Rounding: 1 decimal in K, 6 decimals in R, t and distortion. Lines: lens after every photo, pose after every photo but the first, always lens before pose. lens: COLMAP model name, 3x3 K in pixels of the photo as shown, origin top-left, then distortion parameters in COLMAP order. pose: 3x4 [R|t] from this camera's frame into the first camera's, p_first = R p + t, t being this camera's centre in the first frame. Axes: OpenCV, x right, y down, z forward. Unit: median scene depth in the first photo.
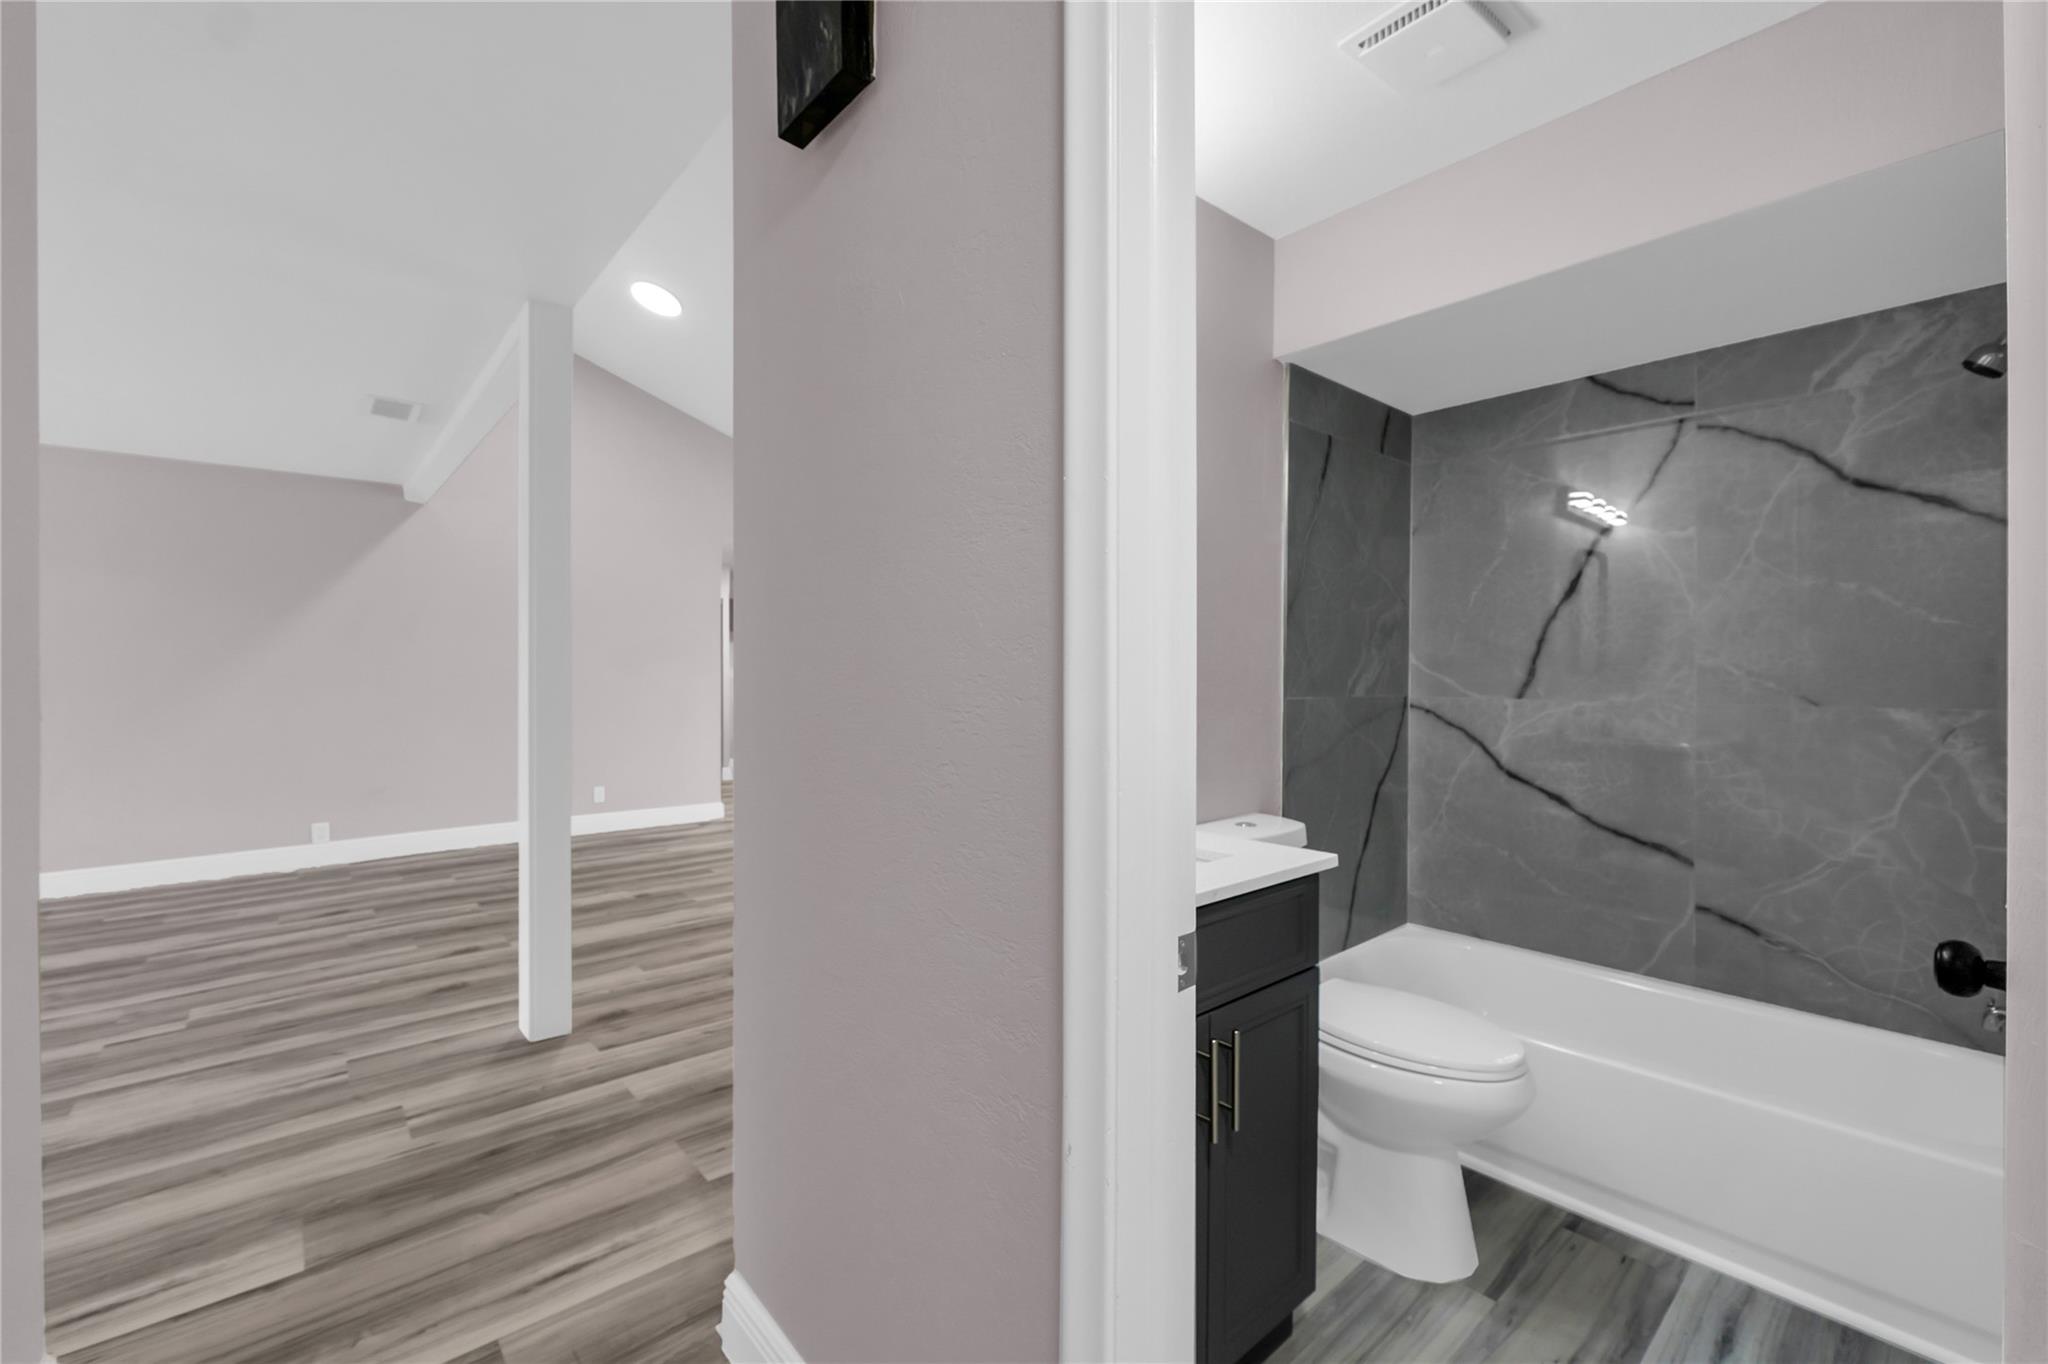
lens RADIAL K [[857.7, 0, 1015.8], [0, 857.7, 662.1], [0, 0, 1]] dist [-0.005114, -0.000192]
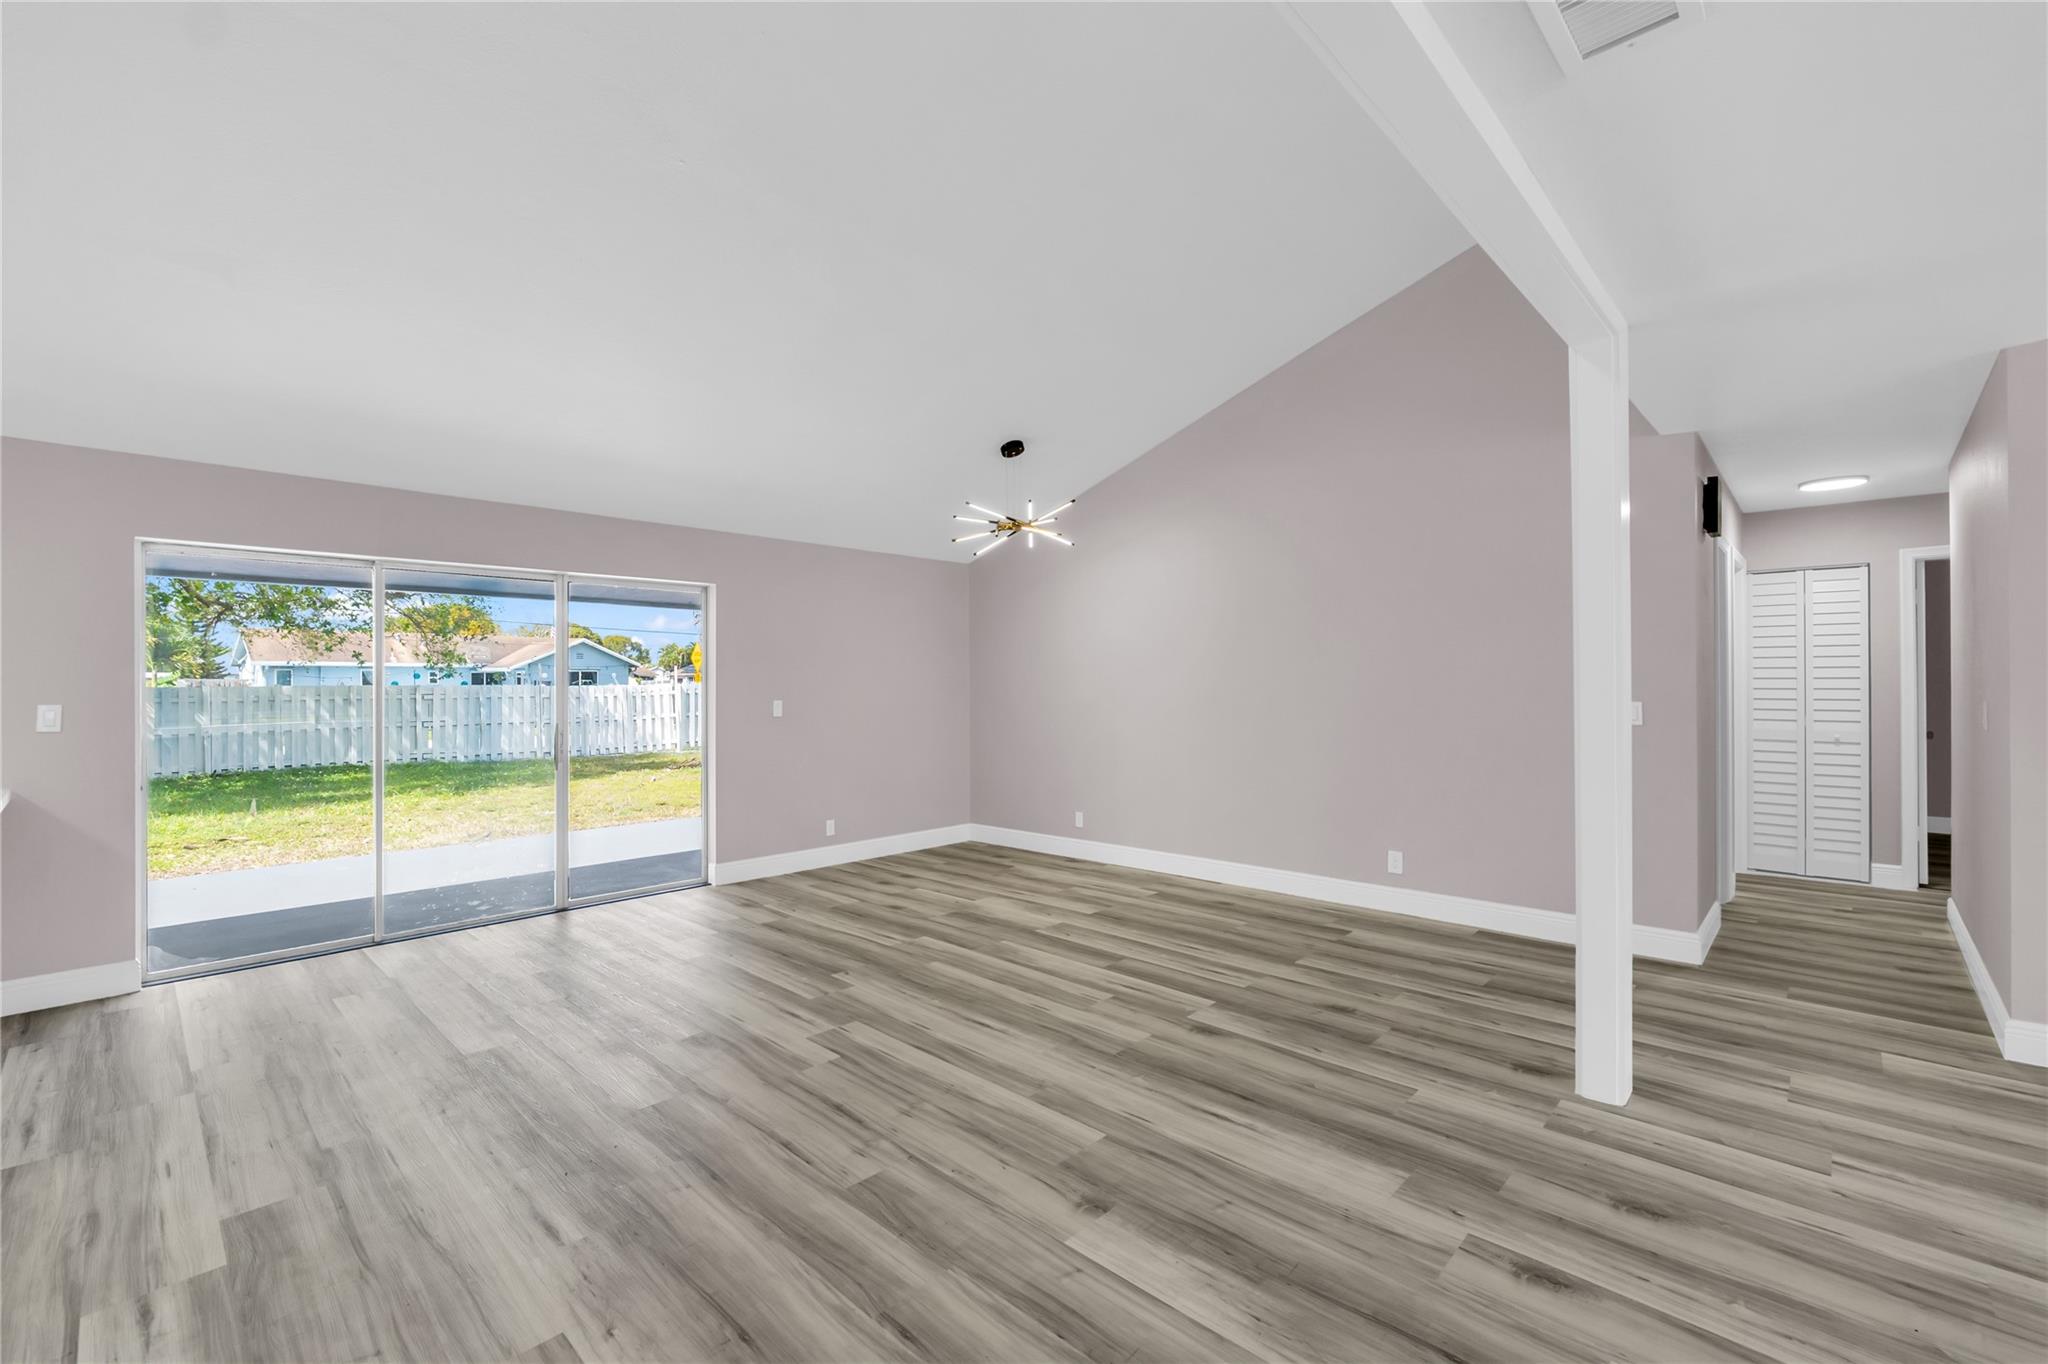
lens RADIAL K [[872.1, 0, 1015.6], [0, 872.1, 677.9], [0, 0, 1]] dist [-0.003579, -0.000226]
pose [[-0.100757, 0.005557, 0.994896, -1.428679], [-0.005090, 0.999968, -0.006101, -0.014104], [-0.994898, -0.005679, -0.100725, 1.732923]]
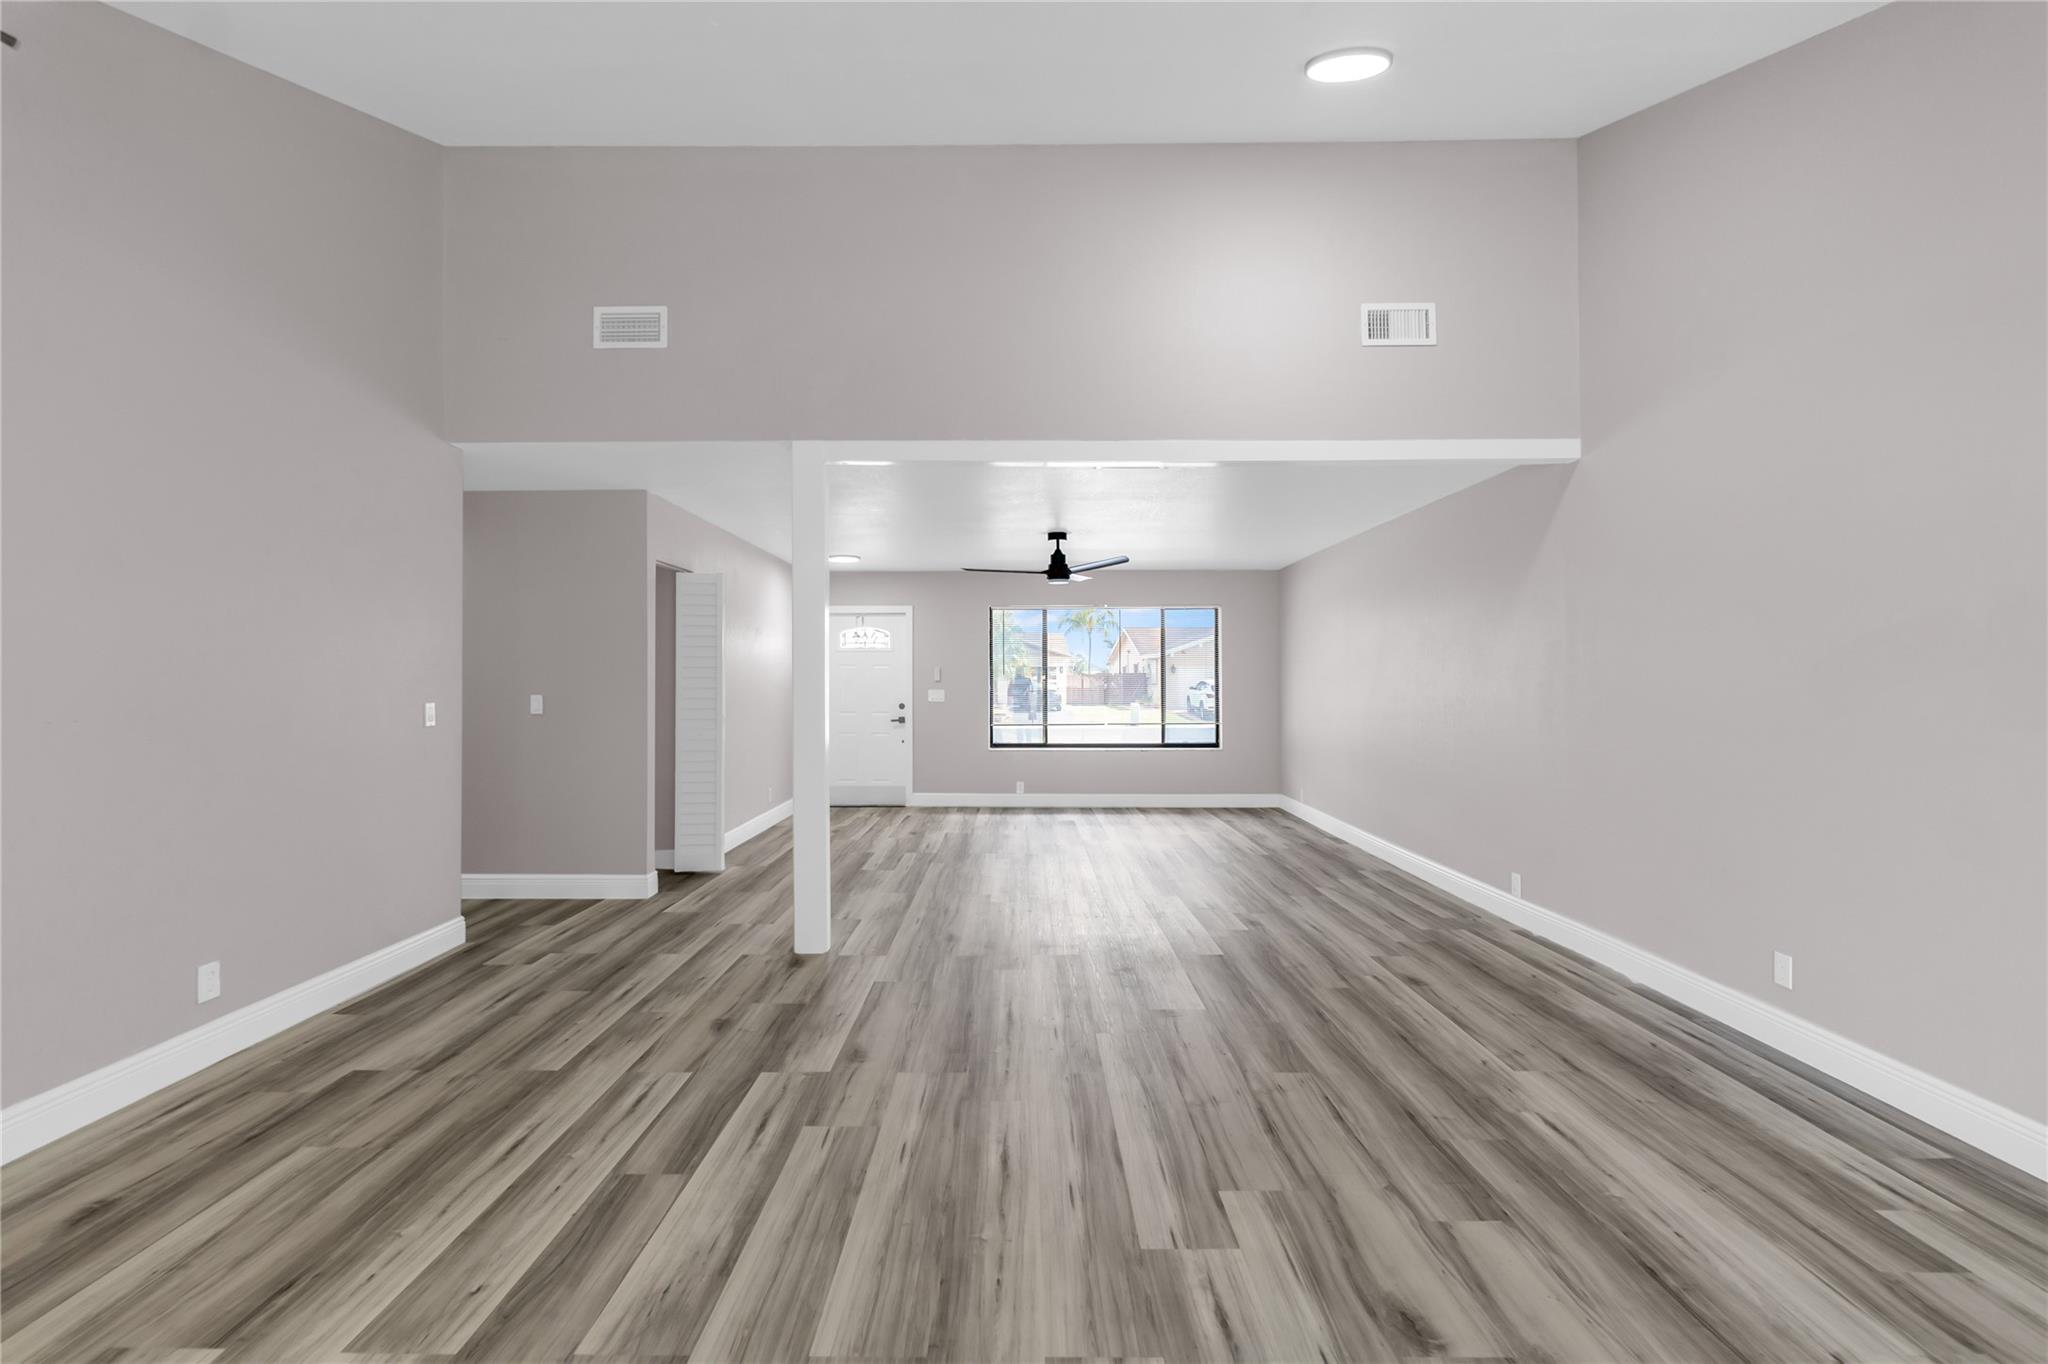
lens RADIAL K [[872.1, 0, 1014.5], [0, 872.1, 675.4], [0, 0, 1]] dist [-0.003579, -0.000226]
pose [[-0.652775, -0.002469, -0.757548, 0.330032], [0.007088, 0.999931, -0.009366, -0.011262], [0.757519, -0.011484, -0.652713, 2.201862]]
